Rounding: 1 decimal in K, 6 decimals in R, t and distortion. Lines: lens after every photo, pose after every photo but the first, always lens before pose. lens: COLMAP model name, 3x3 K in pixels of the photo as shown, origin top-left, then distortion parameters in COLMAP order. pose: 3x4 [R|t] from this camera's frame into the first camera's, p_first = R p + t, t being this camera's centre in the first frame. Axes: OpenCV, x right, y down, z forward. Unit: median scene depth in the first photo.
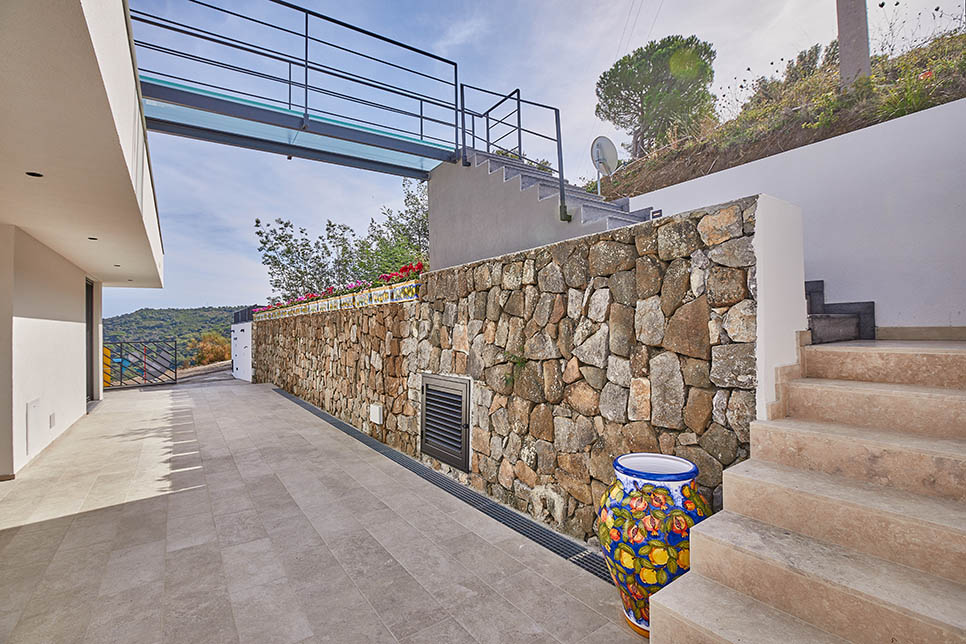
lens RADIAL K [[441.4, 0, 479.7], [0, 441.4, 312.7], [0, 0, 1]] dist [-0.003225, 0.000046]
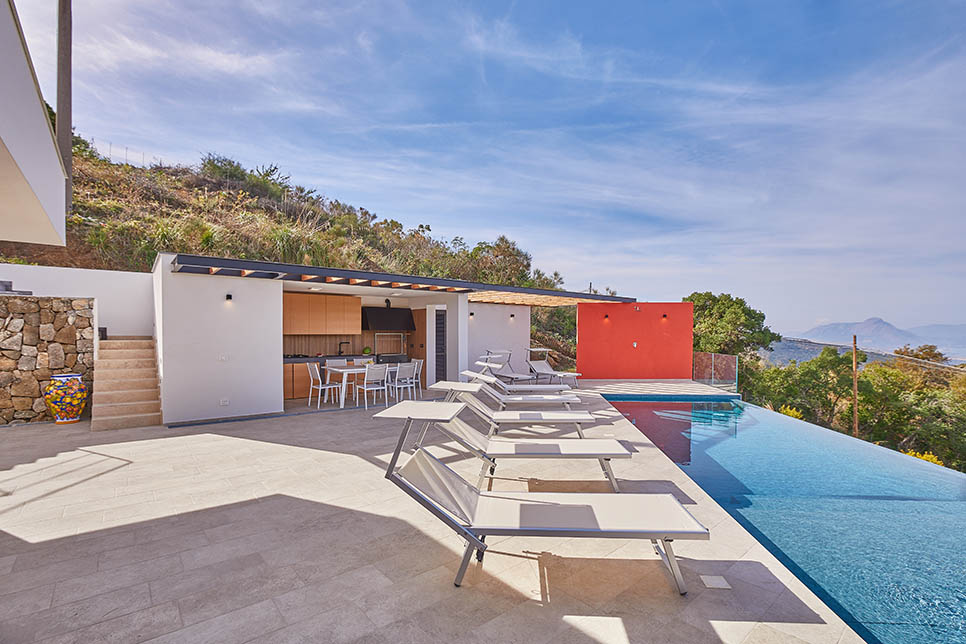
lens RADIAL K [[455.1, 0, 481.4], [0, 455.1, 340.6], [0, 0, 1]] dist [-0.071512, 0.030151]
pose [[-0.097844, 0.009629, 0.995155, -2.715418], [-0.028176, 0.999526, -0.012441, 0.030030], [-0.994803, -0.029257, -0.097527, -1.514061]]
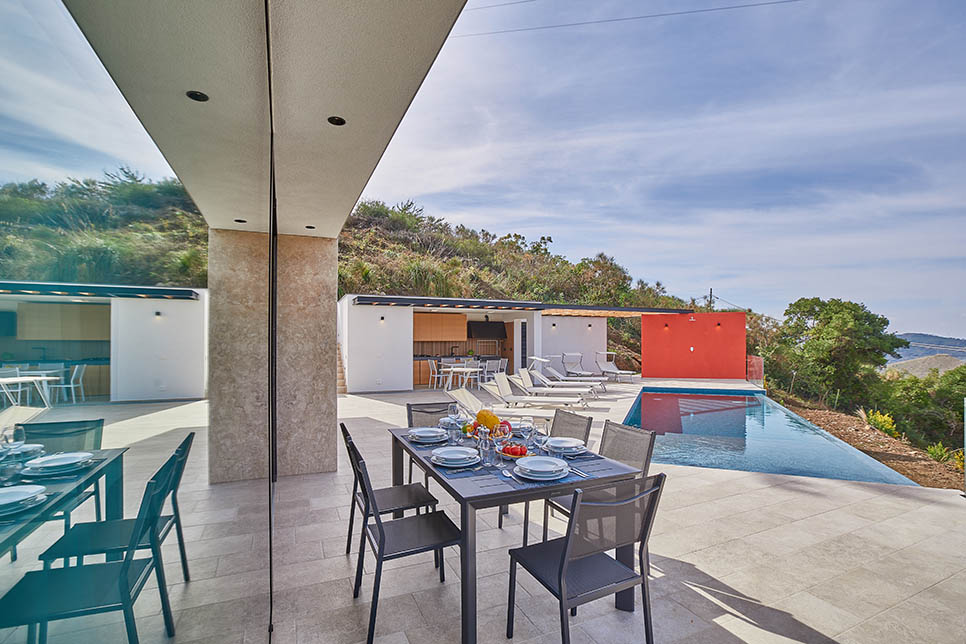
lens RADIAL K [[455.1, 0, 481.4], [0, 455.1, 340.6], [0, 0, 1]] dist [-0.071512, 0.030151]
pose [[0.182262, 0.025799, 0.982912, -4.239189], [-0.031658, 0.999291, -0.020358, 0.061439], [-0.982740, -0.027406, 0.182949, -2.092169]]
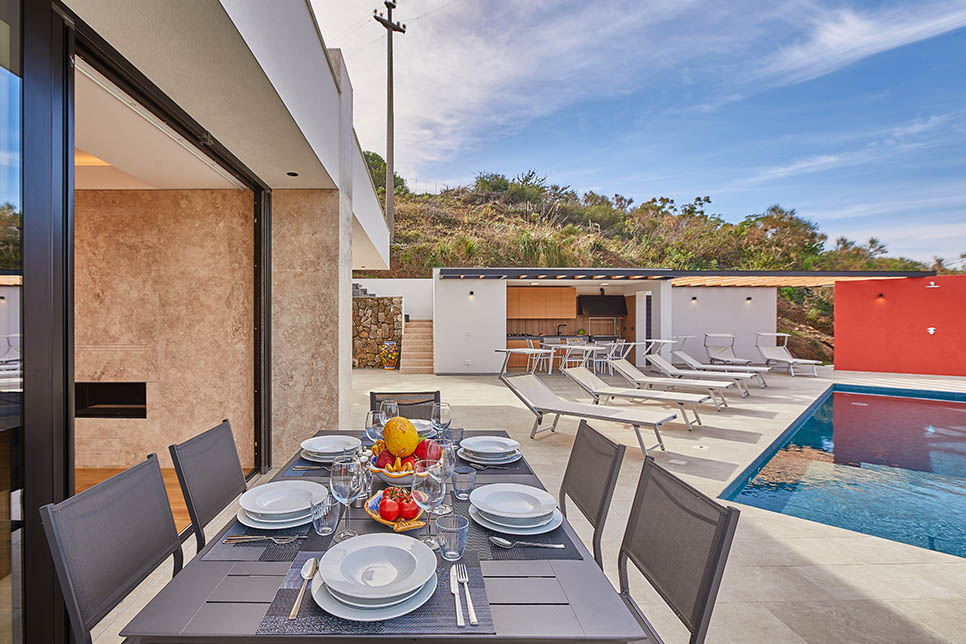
lens RADIAL K [[461.5, 0, 430.4], [0, 461.5, 322.2], [0, 0, 1]] dist [-0.001258, 0.000927]
pose [[0.547851, 0.023128, 0.836256, -3.666545], [-0.037766, 0.999282, -0.002896, 0.070947], [-0.835723, -0.029996, 0.548331, -2.298569]]
